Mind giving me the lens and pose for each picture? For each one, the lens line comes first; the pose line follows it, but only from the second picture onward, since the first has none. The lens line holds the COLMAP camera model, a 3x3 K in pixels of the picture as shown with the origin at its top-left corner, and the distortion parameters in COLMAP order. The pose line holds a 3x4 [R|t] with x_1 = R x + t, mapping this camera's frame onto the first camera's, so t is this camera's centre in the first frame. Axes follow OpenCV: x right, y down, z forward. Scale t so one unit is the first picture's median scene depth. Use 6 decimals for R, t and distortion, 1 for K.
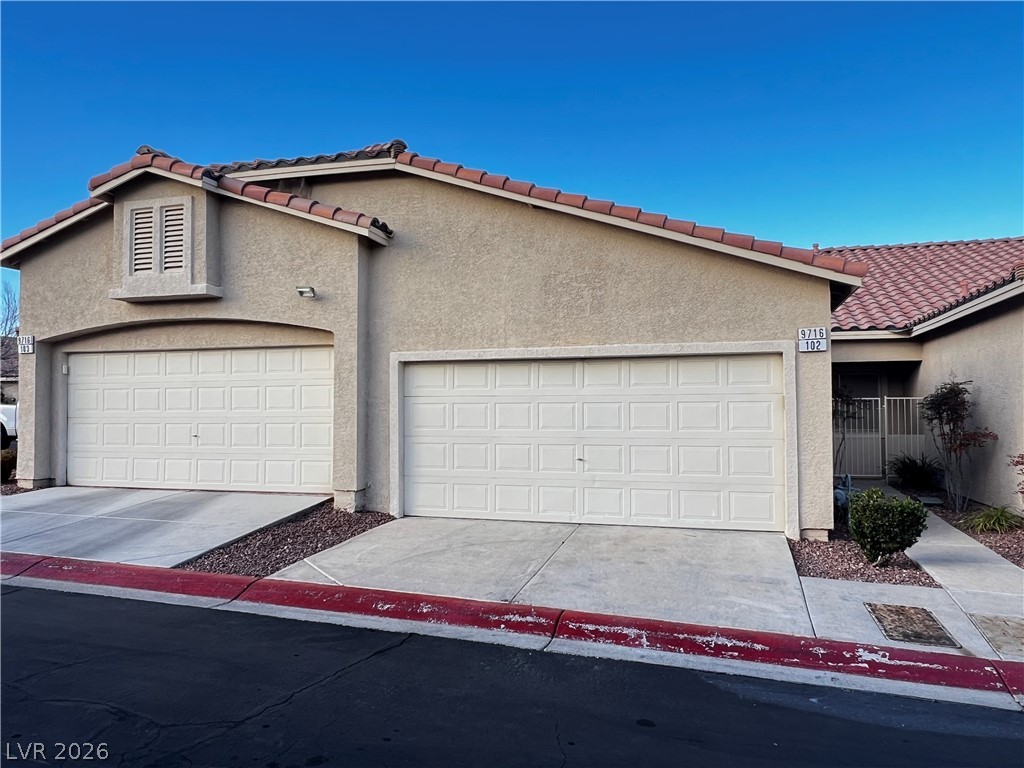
lens RADIAL K [[721.9, 0, 512.0], [0, 721.9, 384.0], [0, 0, 1]] dist [0.000657, 0.000123]
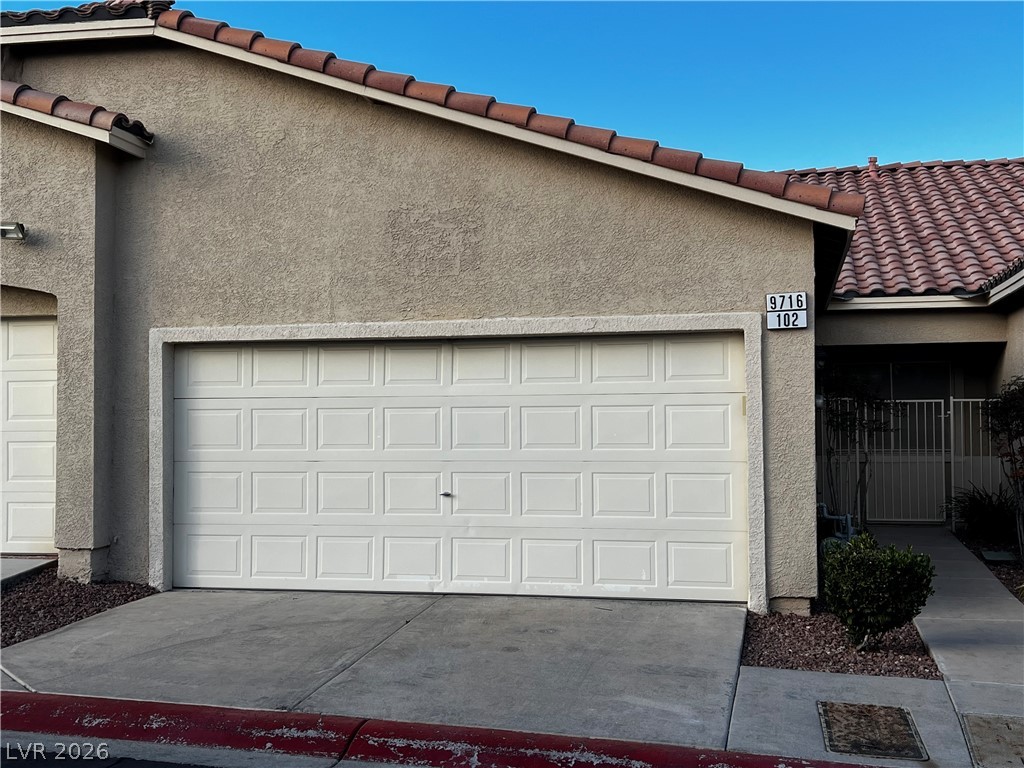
lens RADIAL K [[1177.4, 0, 512.0], [0, 1177.4, 384.0], [0, 0, 1]] dist [0.165179, -0.425695]
pose [[0.997879, -0.000927, 0.065094, 0.084353], [0.000637, 0.999990, 0.004479, 0.000323], [-0.065098, -0.004429, 0.997869, -0.062537]]
